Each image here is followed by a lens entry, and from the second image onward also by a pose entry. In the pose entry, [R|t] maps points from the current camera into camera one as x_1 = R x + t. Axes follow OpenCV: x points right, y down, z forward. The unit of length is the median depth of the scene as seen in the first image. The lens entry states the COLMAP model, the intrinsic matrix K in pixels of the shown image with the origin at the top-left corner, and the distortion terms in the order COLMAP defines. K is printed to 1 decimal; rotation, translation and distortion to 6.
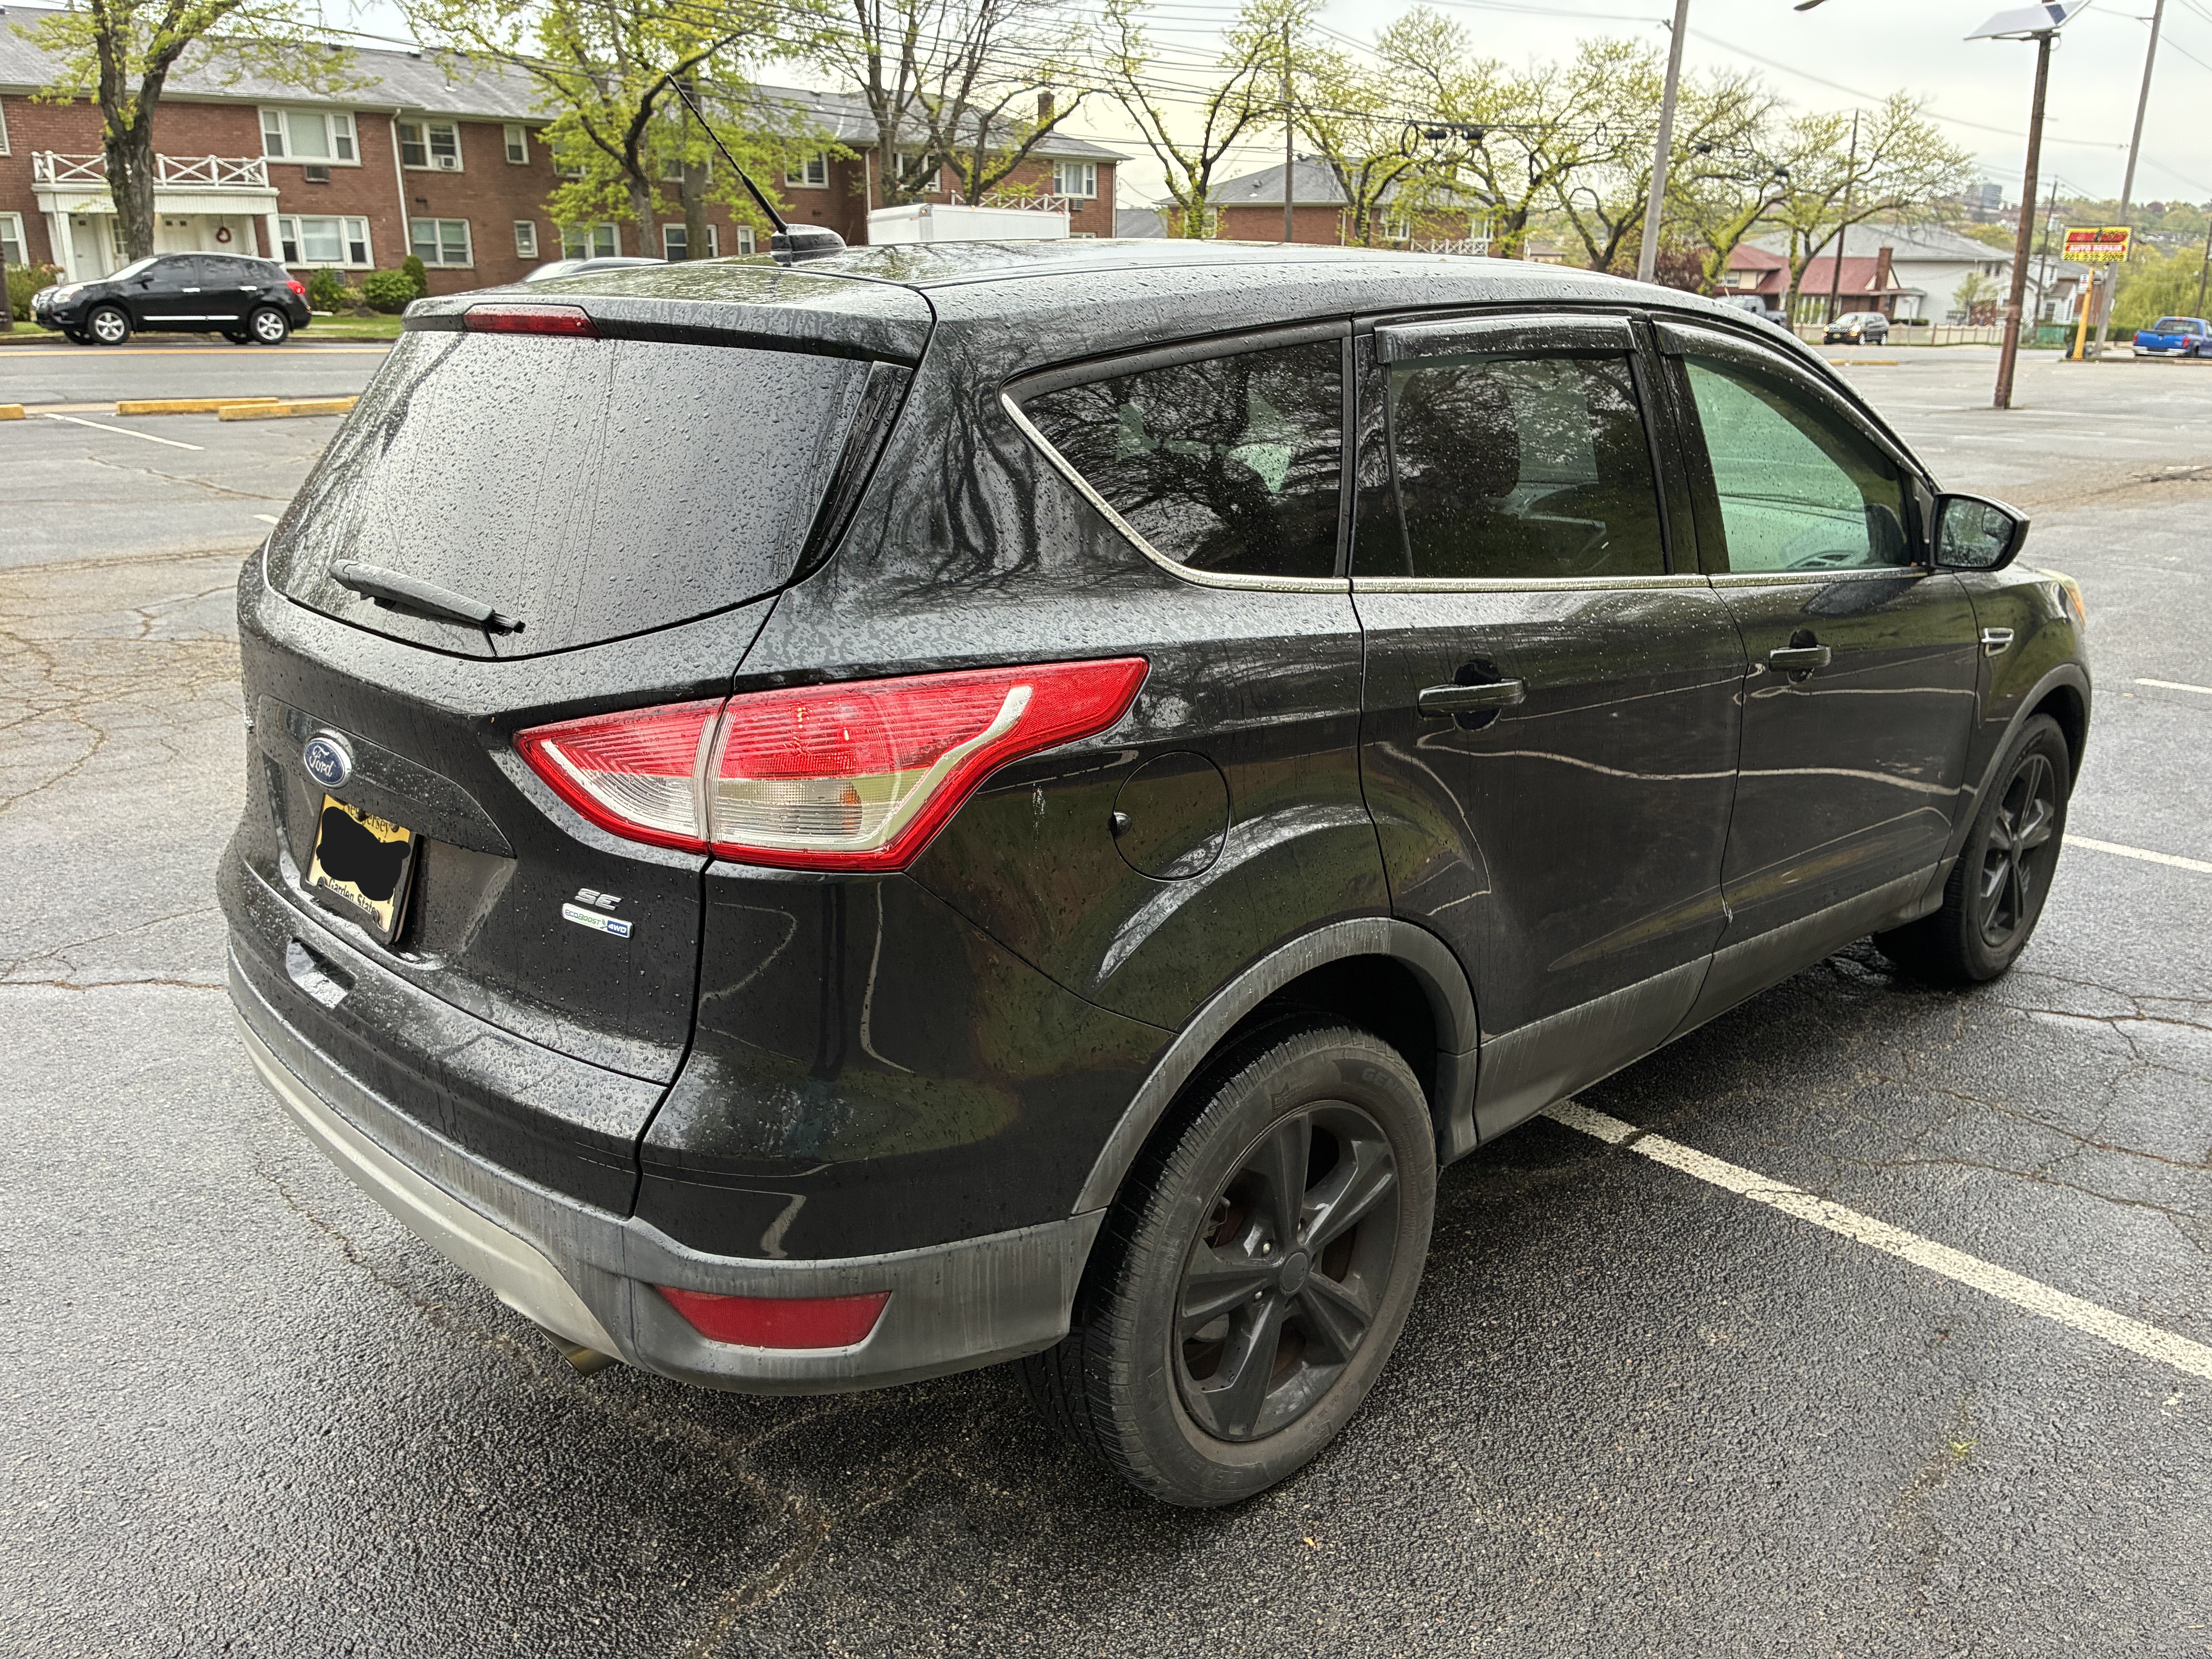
lens RADIAL K [[1642.2, 0, 1153.5], [0, 1642.2, 845.3], [0, 0, 1]] dist [0.061272, -0.084730]
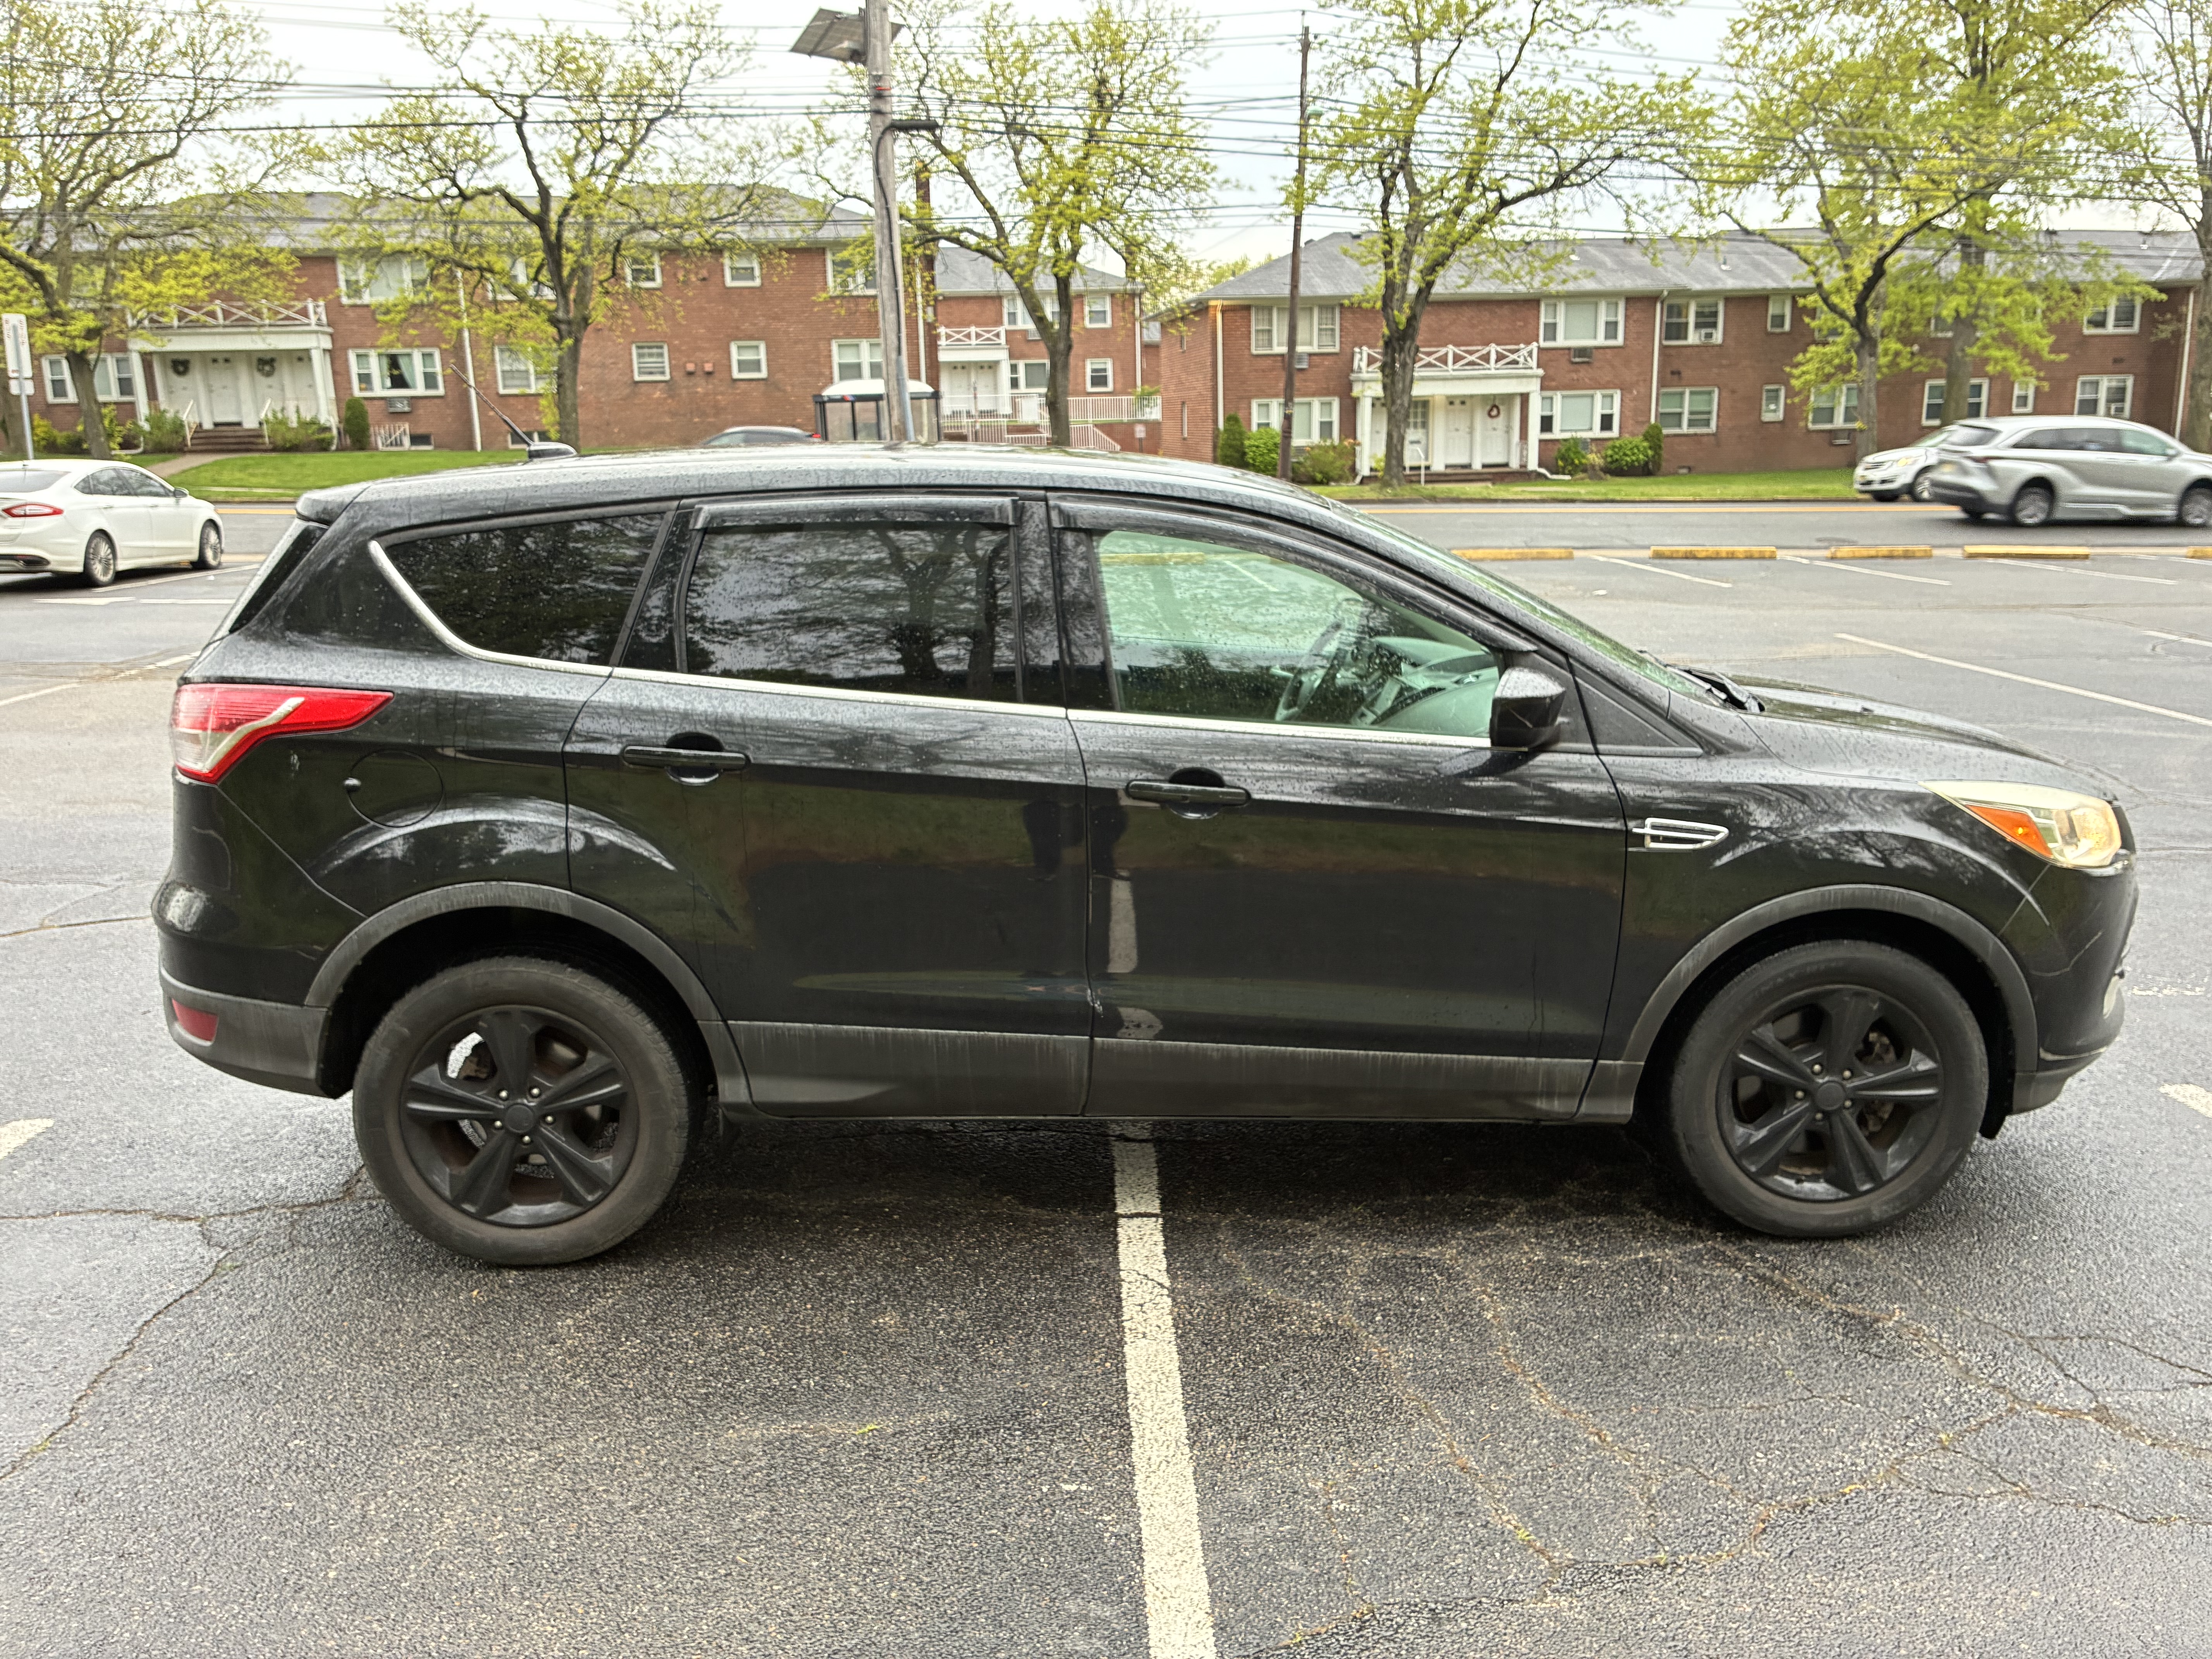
lens RADIAL K [[1642.2, 0, 1109.1], [0, 1642.2, 848.5], [0, 0, 1]] dist [0.061272, -0.084730]
pose [[0.737931, 0.138970, -0.660413, 1.427138], [-0.196180, 0.980483, -0.012886, -0.068058], [0.645733, 0.139069, 0.750792, 0.178751]]
